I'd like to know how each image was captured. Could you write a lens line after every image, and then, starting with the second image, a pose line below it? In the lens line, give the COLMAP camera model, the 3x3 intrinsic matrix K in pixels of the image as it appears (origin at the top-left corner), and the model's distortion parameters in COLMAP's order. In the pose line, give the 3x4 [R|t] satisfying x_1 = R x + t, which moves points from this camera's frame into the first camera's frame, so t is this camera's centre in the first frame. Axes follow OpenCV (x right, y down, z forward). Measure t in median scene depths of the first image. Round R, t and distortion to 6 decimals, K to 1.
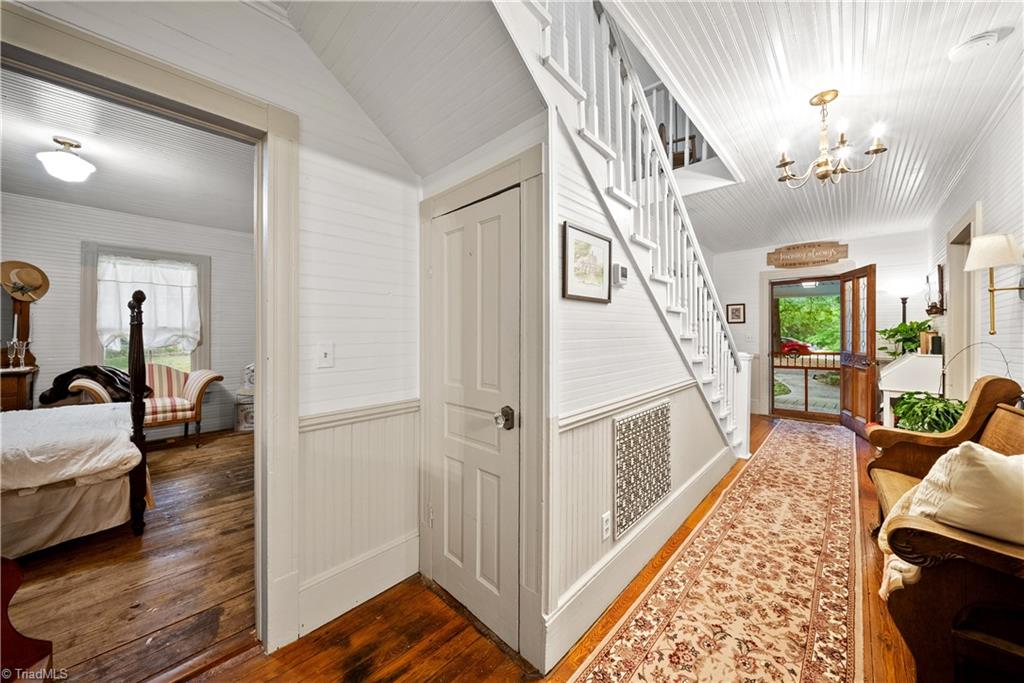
lens RADIAL K [[376.4, 0, 516.5], [0, 376.4, 344.8], [0, 0, 1]] dist [0.014406, -0.007055]
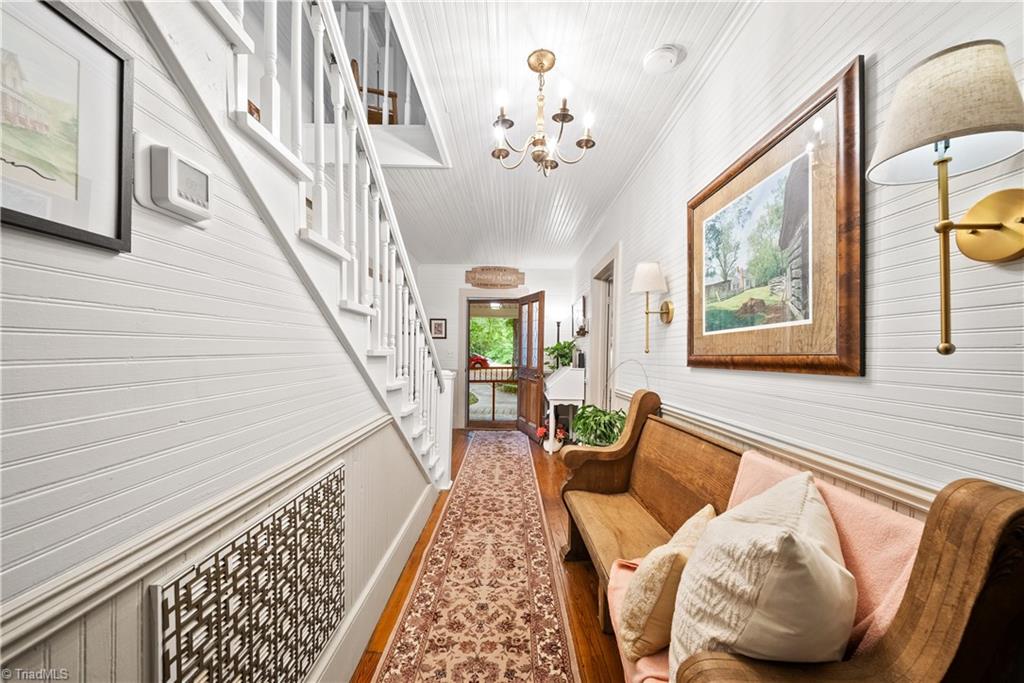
lens RADIAL K [[364.3, 0, 514.9], [0, 364.3, 332.4], [0, 0, 1]] dist [-0.001602, -0.000302]
pose [[0.738237, 0.042888, 0.673177, 0.166311], [0.006354, 0.997490, -0.070518, -0.009152], [-0.674512, 0.056336, 0.736111, 0.308726]]
